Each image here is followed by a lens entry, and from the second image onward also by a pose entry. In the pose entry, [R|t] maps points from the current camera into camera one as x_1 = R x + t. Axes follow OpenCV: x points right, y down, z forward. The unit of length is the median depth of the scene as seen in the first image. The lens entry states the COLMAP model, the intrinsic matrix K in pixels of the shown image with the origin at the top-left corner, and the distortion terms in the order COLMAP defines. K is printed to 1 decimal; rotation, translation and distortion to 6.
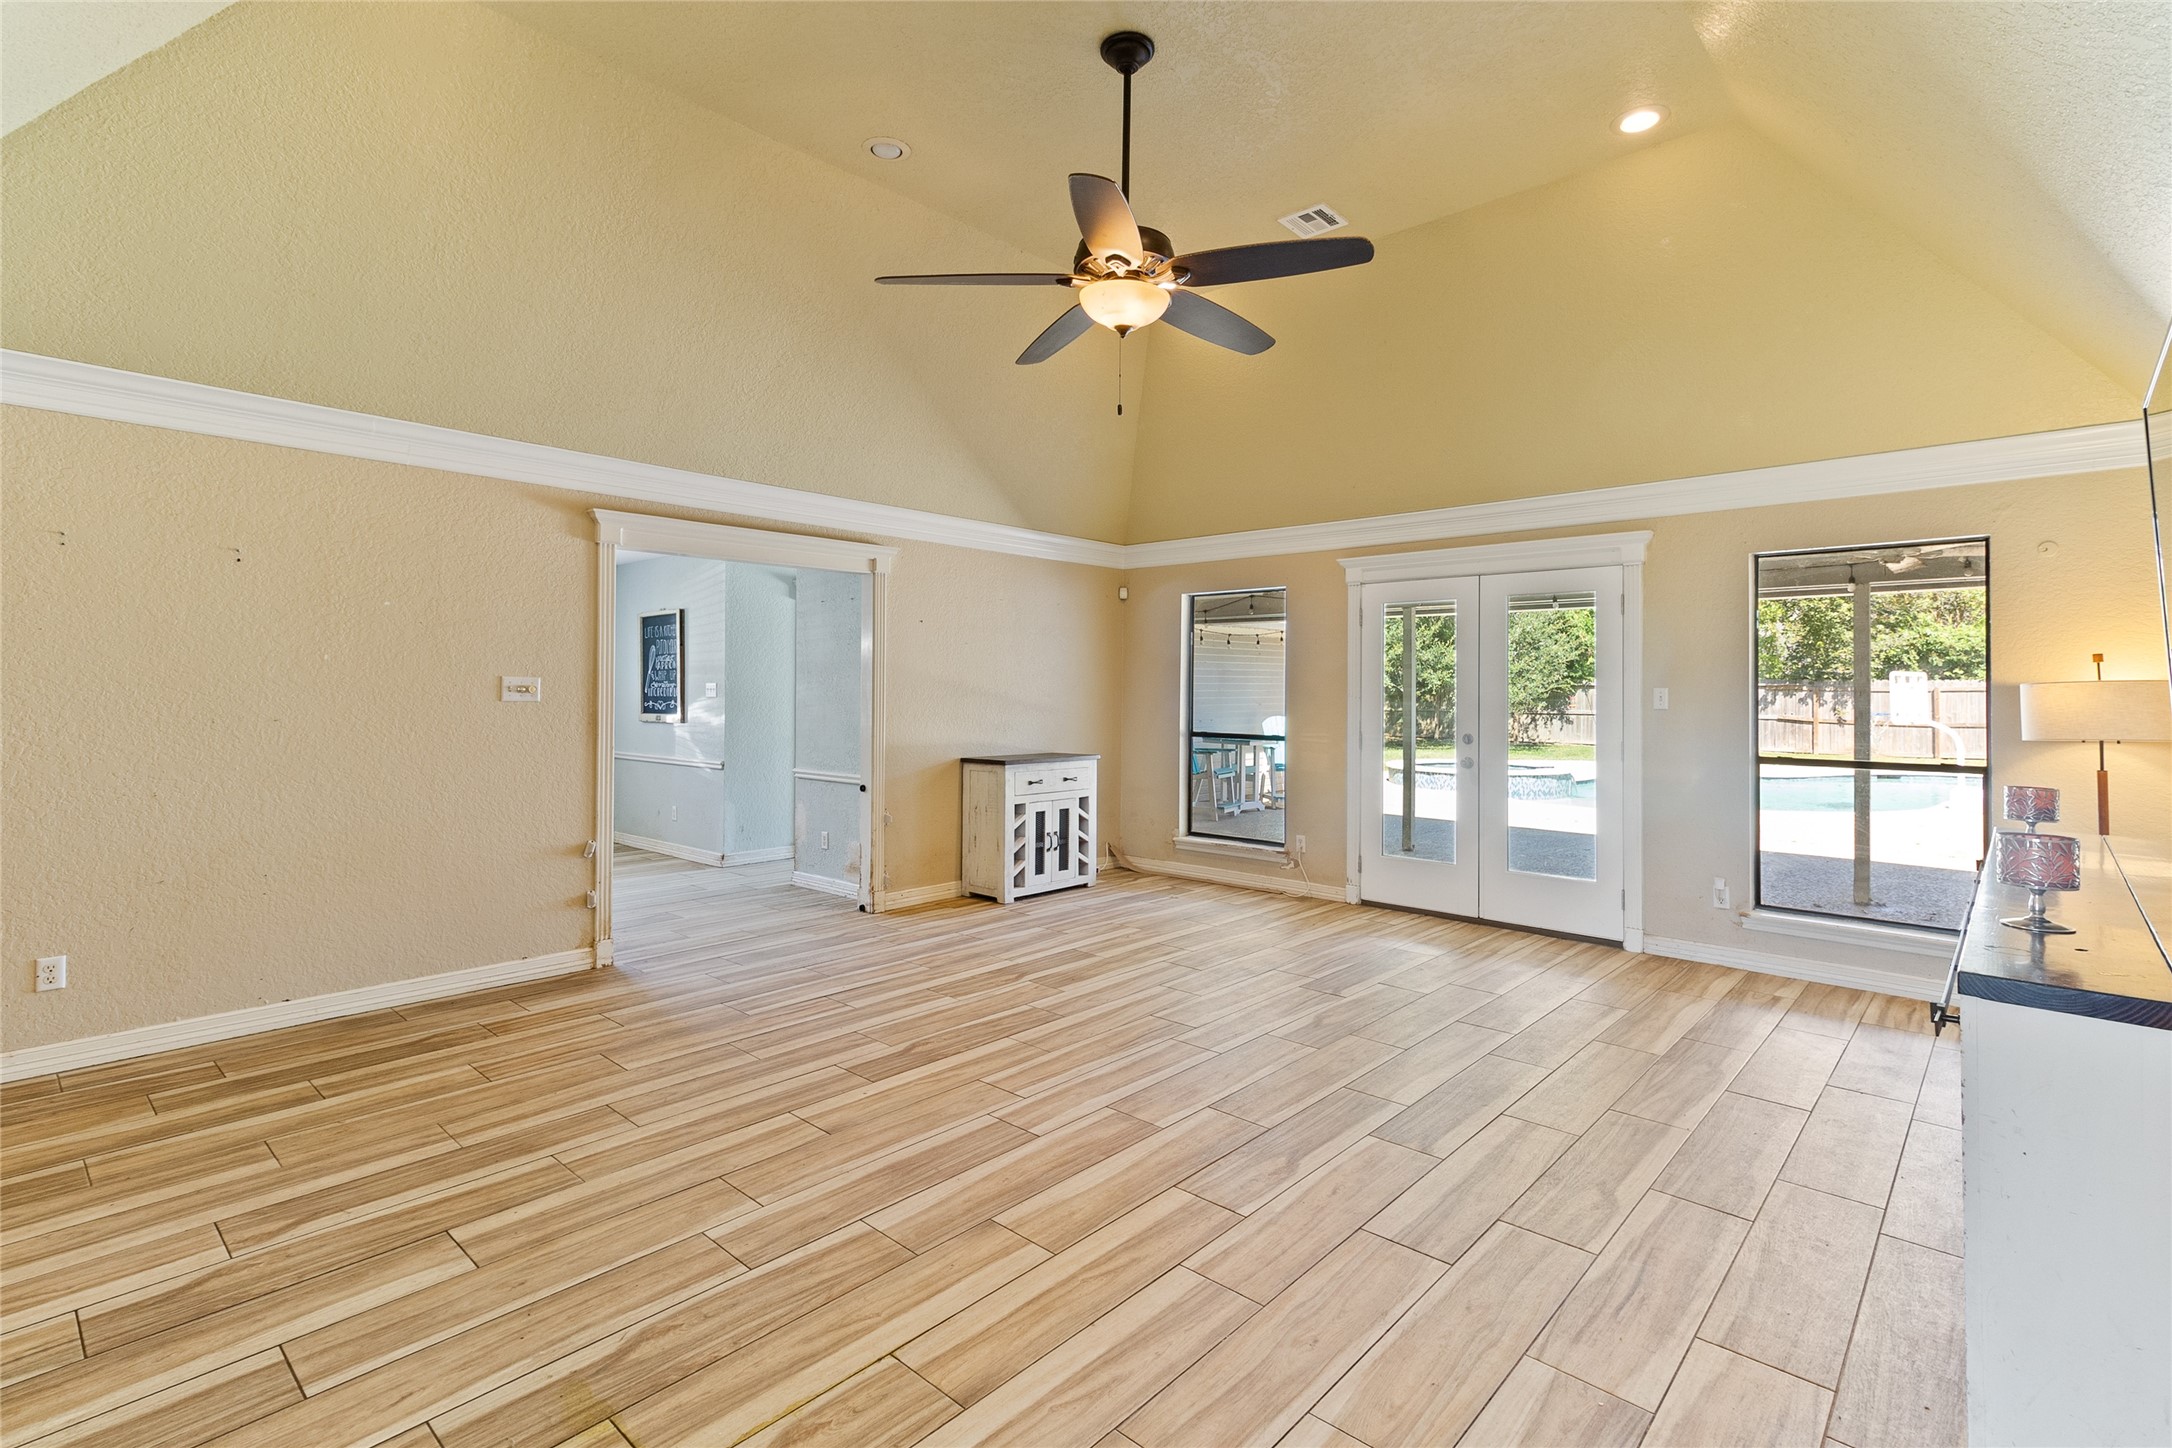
lens RADIAL K [[1003.8, 0, 1105.8], [0, 1003.8, 681.0], [0, 0, 1]] dist [0.003094, -0.000185]
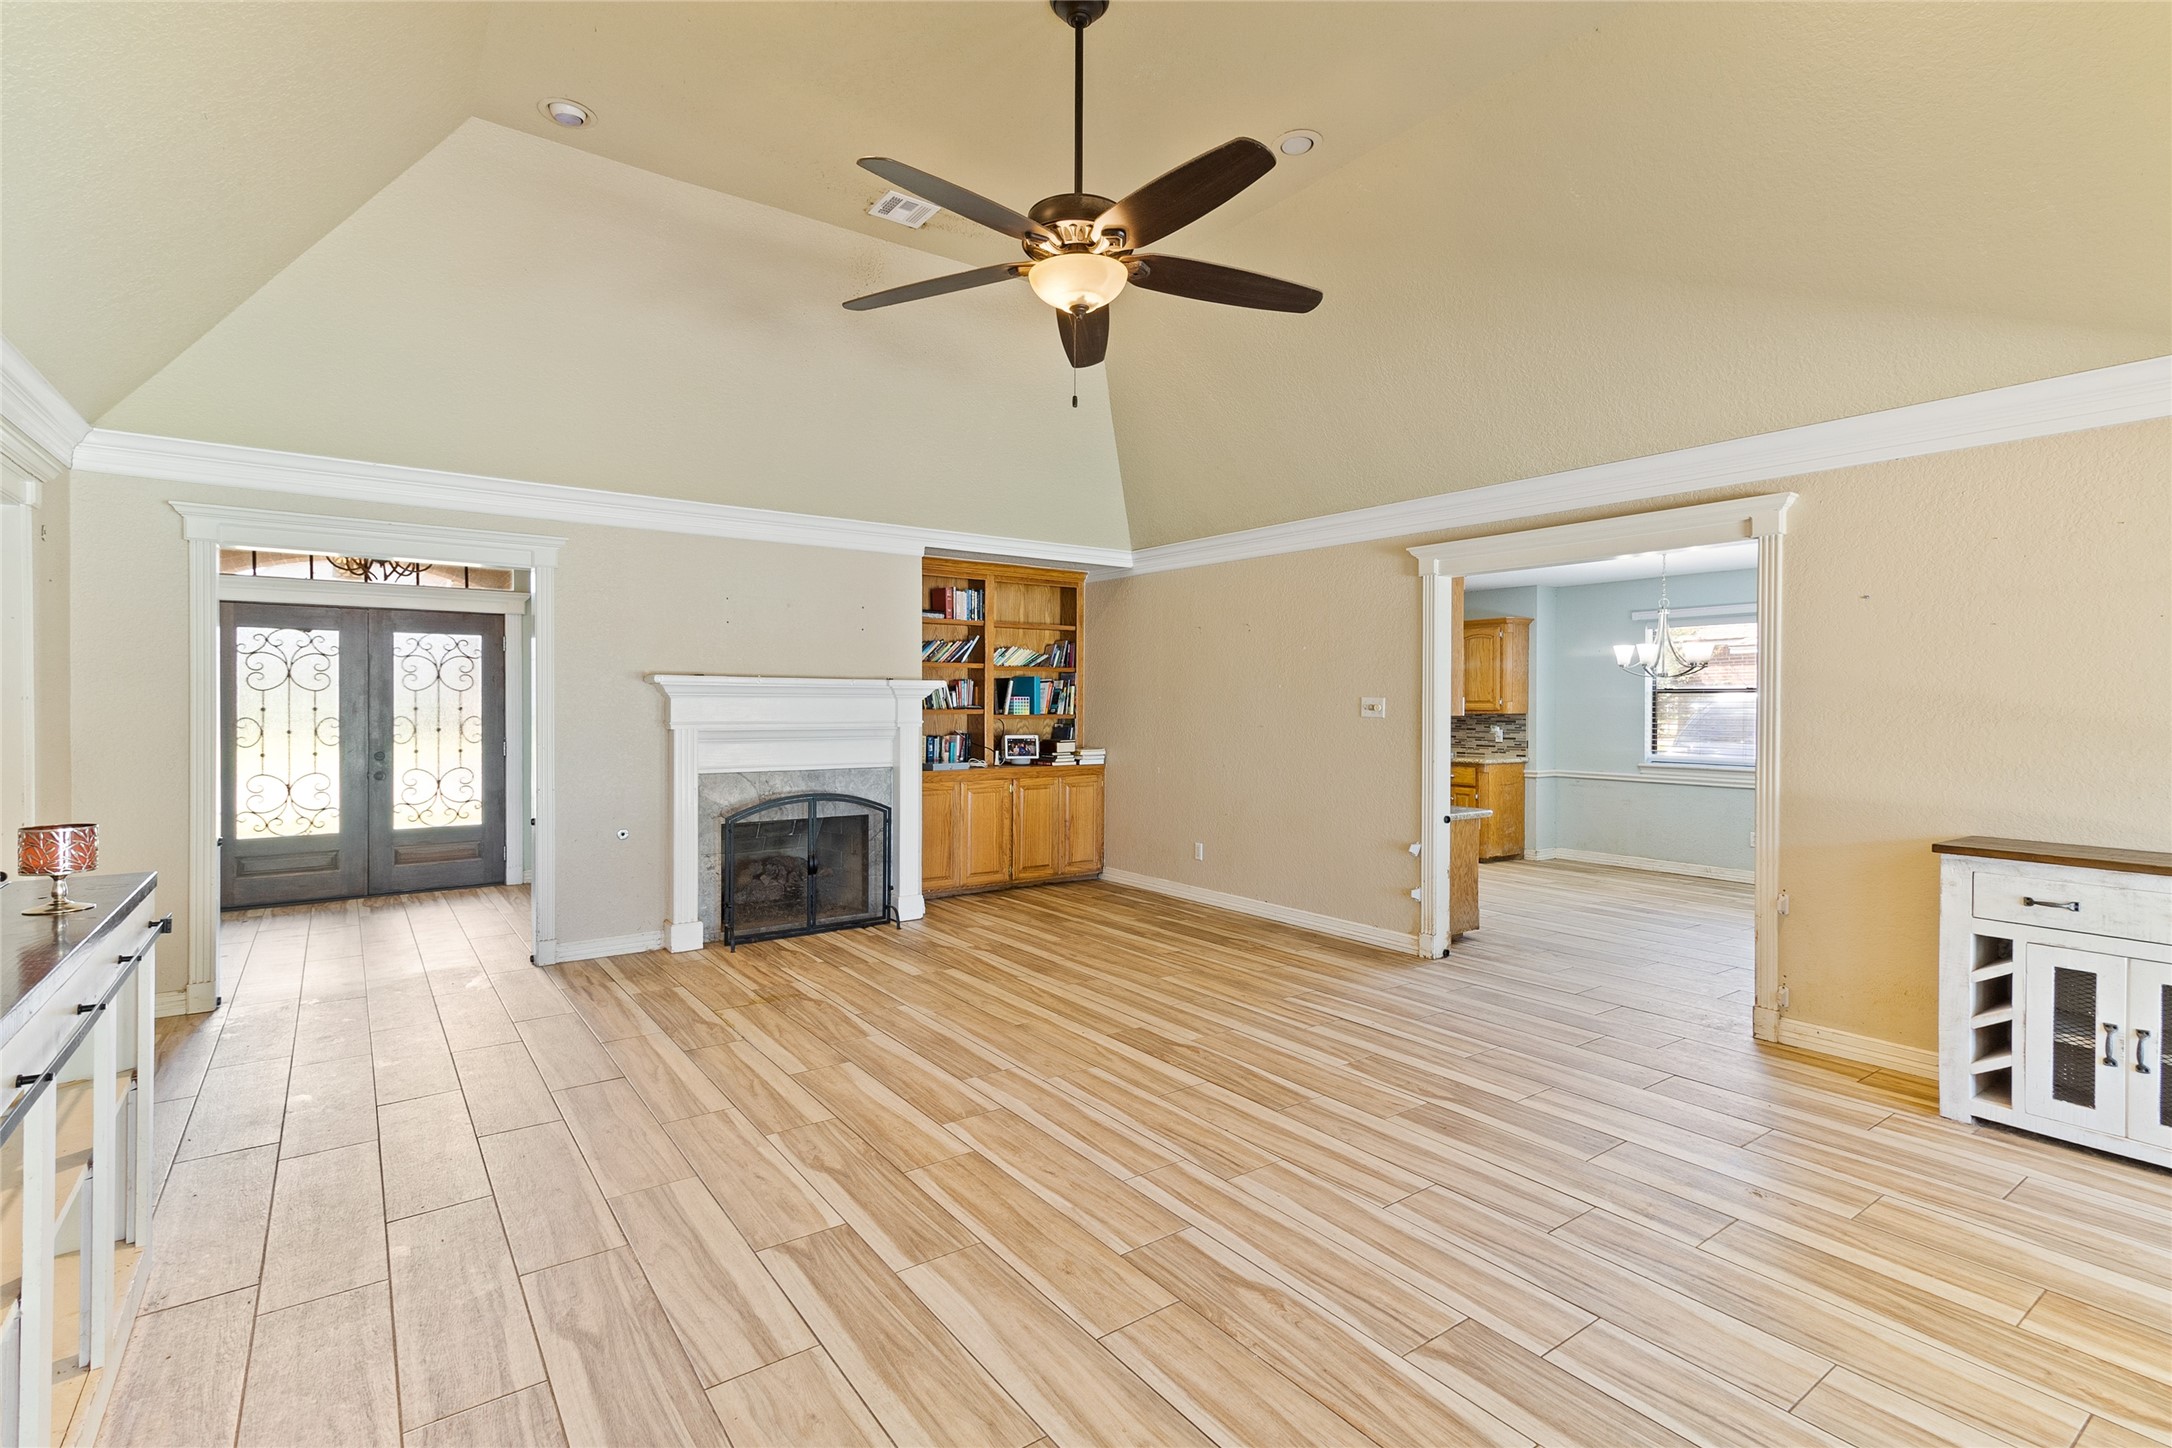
lens RADIAL K [[1003.8, 0, 1088.3], [0, 1003.8, 715.0], [0, 0, 1]] dist [0.003094, -0.000185]
pose [[-0.207059, 0.005688, -0.978312, 0.508286], [0.000751, 0.999984, 0.005655, 0.007485], [0.978328, 0.000437, -0.207060, 0.666348]]
